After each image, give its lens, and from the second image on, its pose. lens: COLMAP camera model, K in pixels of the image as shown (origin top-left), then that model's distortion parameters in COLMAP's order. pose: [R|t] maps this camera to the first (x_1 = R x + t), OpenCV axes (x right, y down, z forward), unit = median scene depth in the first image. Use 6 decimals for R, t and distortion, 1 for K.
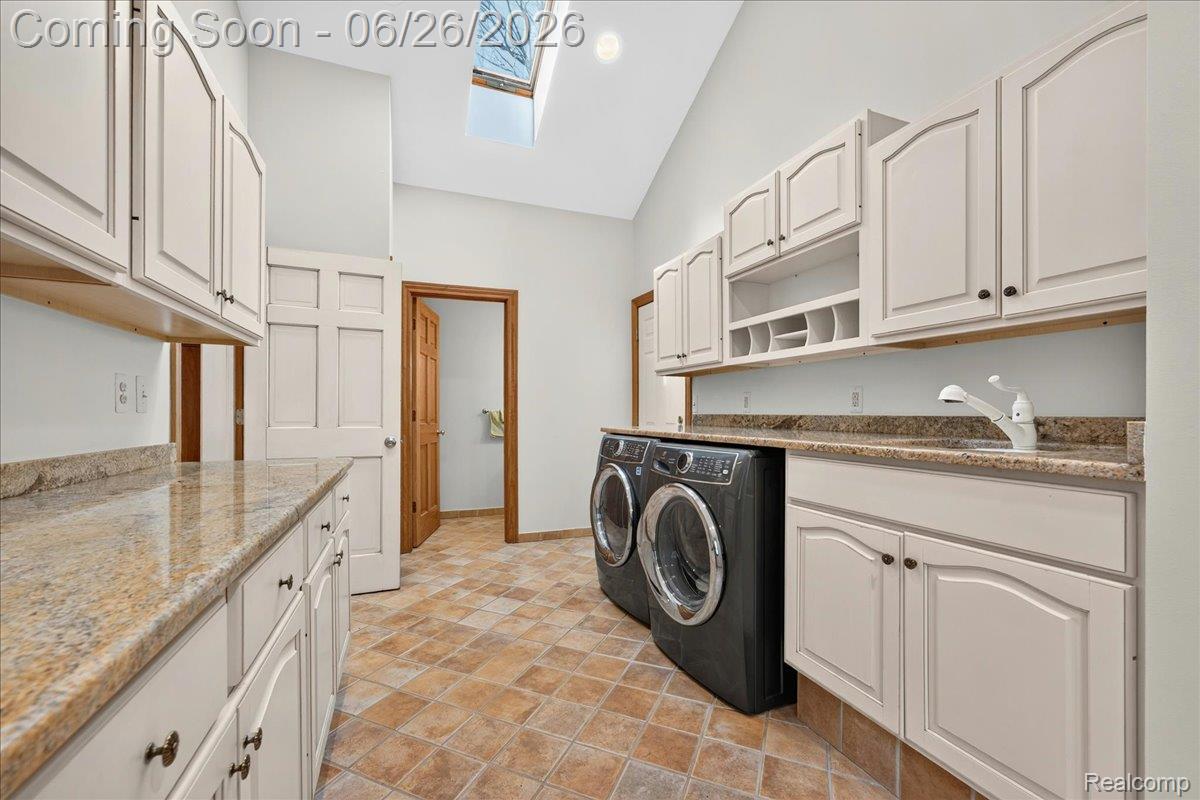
lens RADIAL K [[497.4, 0, 597.3], [0, 497.4, 407.9], [0, 0, 1]] dist [-0.003718, 0.000239]
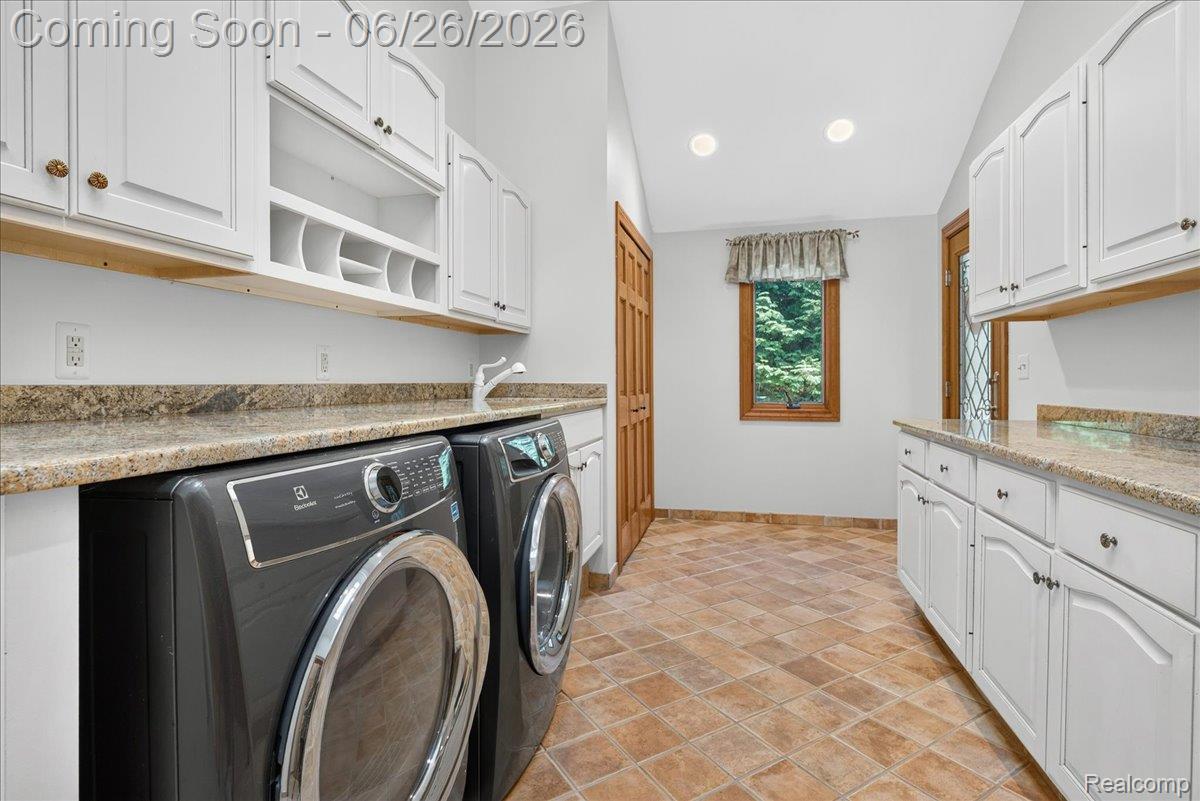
lens RADIAL K [[587.8, 0, 608.0], [0, 587.8, 381.0], [0, 0, 1]] dist [0.005037, -0.002308]
pose [[-0.825819, 0.002660, 0.563929, -0.376198], [-0.001671, 0.999973, -0.007162, 0.017882], [-0.563933, -0.006857, -0.825792, 1.613499]]
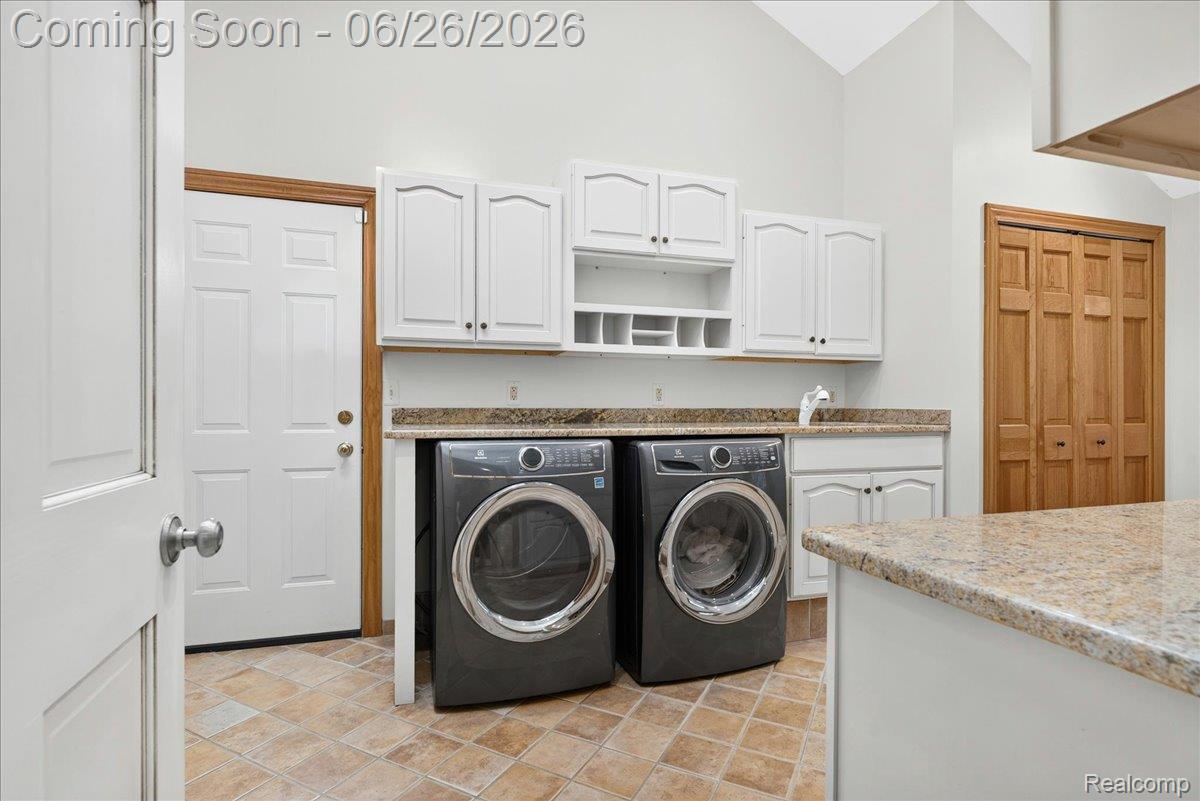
lens RADIAL K [[587.8, 0, 597.3], [0, 587.8, 404.1], [0, 0, 1]] dist [0.005037, -0.002308]
pose [[0.063587, 0.003381, 0.997971, -0.949072], [-0.008936, 0.999956, -0.002819, 0.011563], [-0.997936, -0.008739, 0.063614, 1.135715]]
